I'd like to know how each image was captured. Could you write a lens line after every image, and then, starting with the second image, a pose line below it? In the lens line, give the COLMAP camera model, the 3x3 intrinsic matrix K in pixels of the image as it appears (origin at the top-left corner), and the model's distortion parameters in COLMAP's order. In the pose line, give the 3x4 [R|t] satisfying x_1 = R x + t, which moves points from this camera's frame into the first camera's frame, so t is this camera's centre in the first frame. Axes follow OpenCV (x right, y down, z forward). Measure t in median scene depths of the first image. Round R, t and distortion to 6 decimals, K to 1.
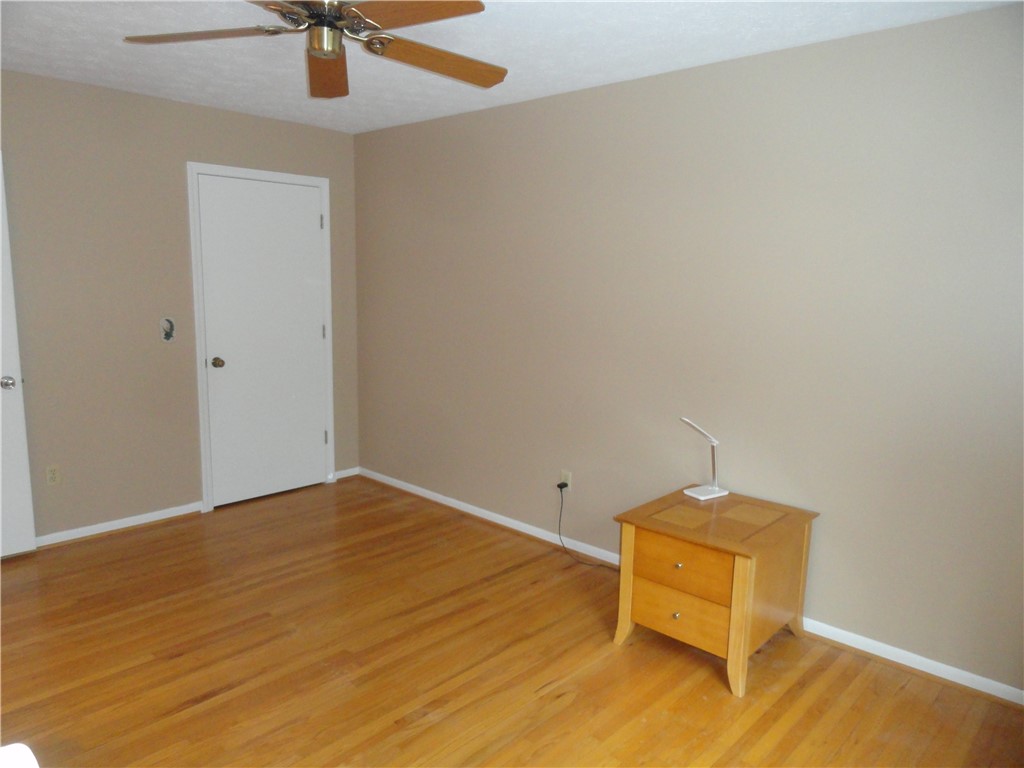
lens RADIAL K [[715.2, 0, 508.6], [0, 715.2, 386.7], [0, 0, 1]] dist [0.001282, 0.000351]
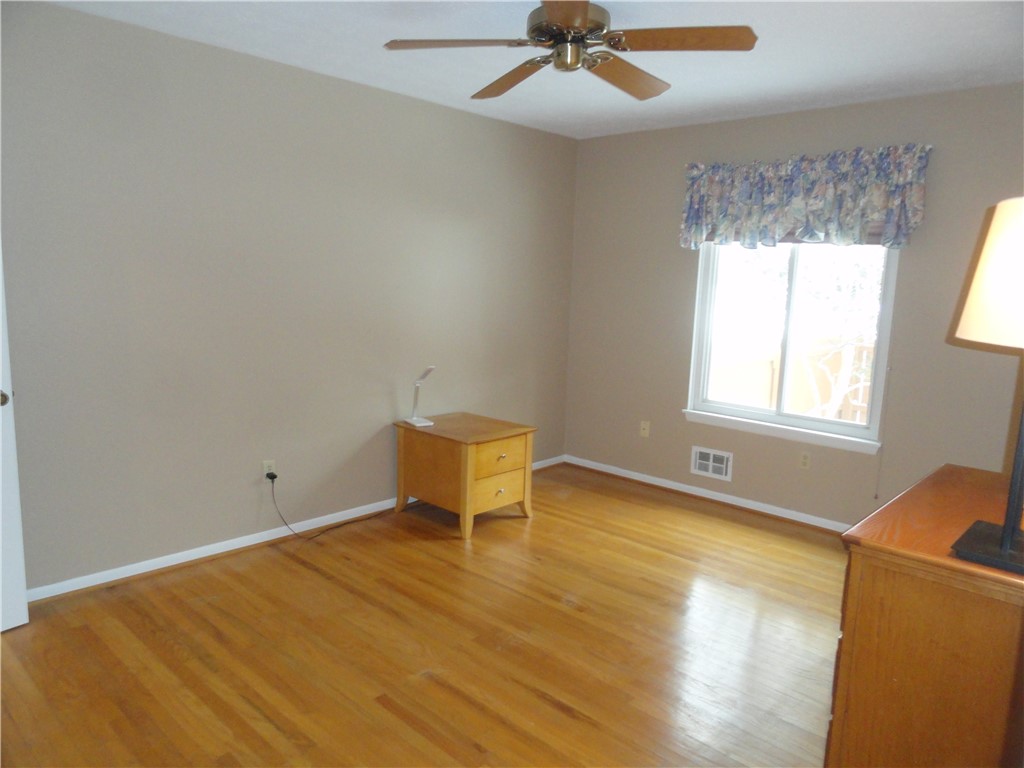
lens RADIAL K [[715.2, 0, 508.6], [0, 715.2, 386.7], [0, 0, 1]] dist [0.001282, 0.000351]
pose [[-0.000439, -0.168401, 0.985719, -1.029642], [0.124163, 0.978082, 0.167151, -0.119875], [-0.992262, 0.122463, 0.020480, 0.797798]]
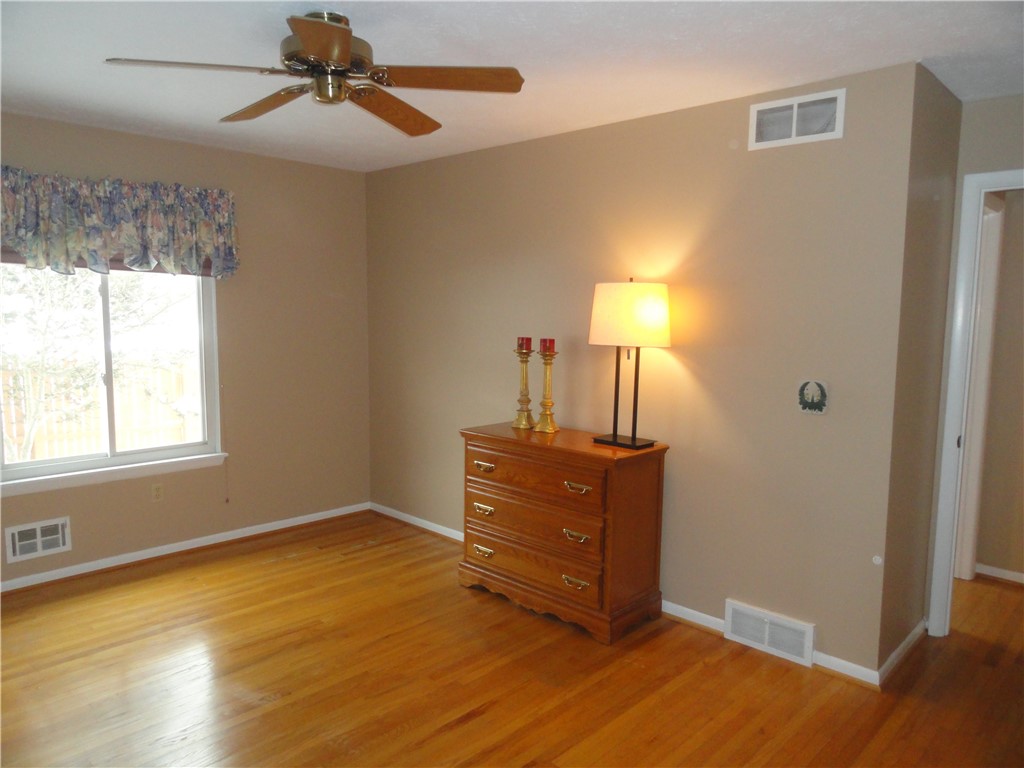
lens RADIAL K [[770.8, 0, 453.3], [0, 770.8, 384.0], [0, 0, 1]] dist [0.044695, -0.001183]
pose [[-0.999023, -0.024860, 0.036551, -0.345940], [-0.014732, 0.966846, 0.254934, -0.248954], [-0.041677, 0.254146, -0.966267, 1.561070]]
